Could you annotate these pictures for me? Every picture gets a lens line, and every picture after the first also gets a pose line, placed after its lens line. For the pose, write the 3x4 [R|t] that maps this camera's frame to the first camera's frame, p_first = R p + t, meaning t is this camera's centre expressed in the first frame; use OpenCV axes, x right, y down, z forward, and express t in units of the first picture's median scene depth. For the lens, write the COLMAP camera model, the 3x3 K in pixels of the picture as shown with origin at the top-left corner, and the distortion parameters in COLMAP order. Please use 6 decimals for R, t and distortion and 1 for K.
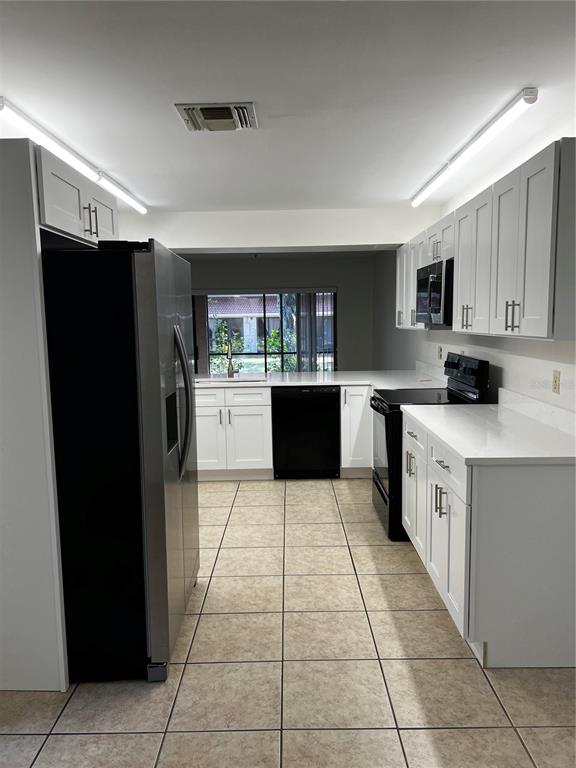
lens RADIAL K [[581.5, 0, 295.9], [0, 581.5, 406.5], [0, 0, 1]] dist [0.004693, -0.007334]
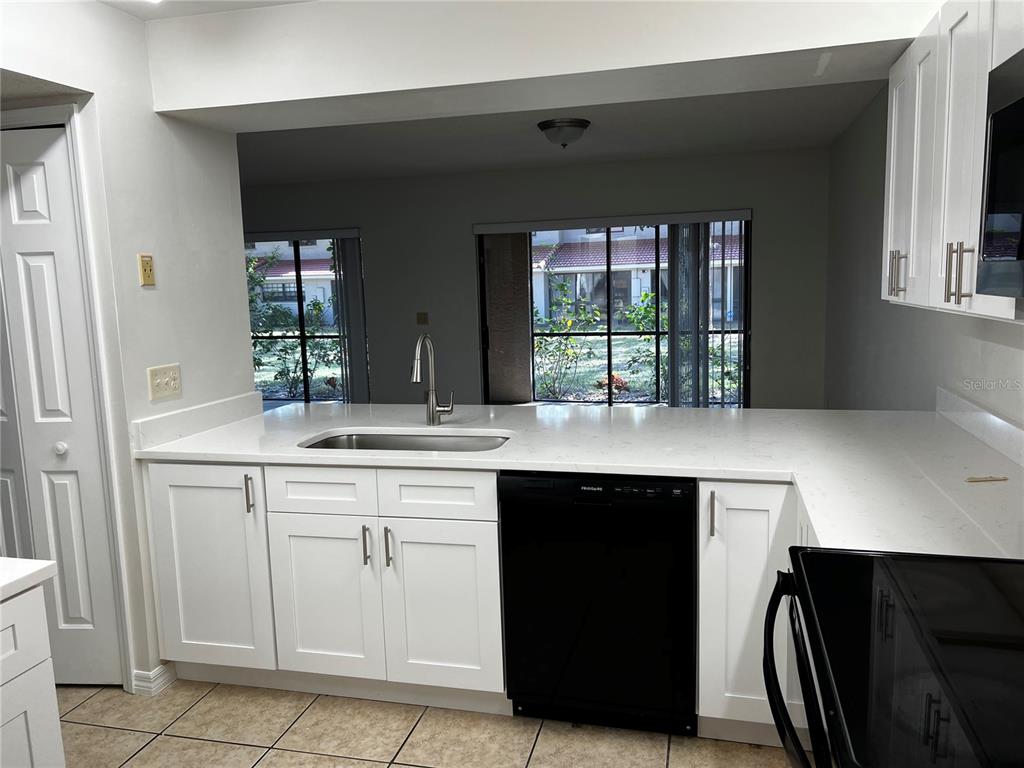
lens RADIAL K [[775.4, 0, 510.4], [0, 775.4, 376.1], [0, 0, 1]] dist [0.004693, -0.007334]
pose [[0.964962, 0.021724, -0.261490, 0.086204], [-0.026000, 0.999579, -0.012902, -0.084320], [0.261100, 0.019249, 0.965120, 0.532016]]
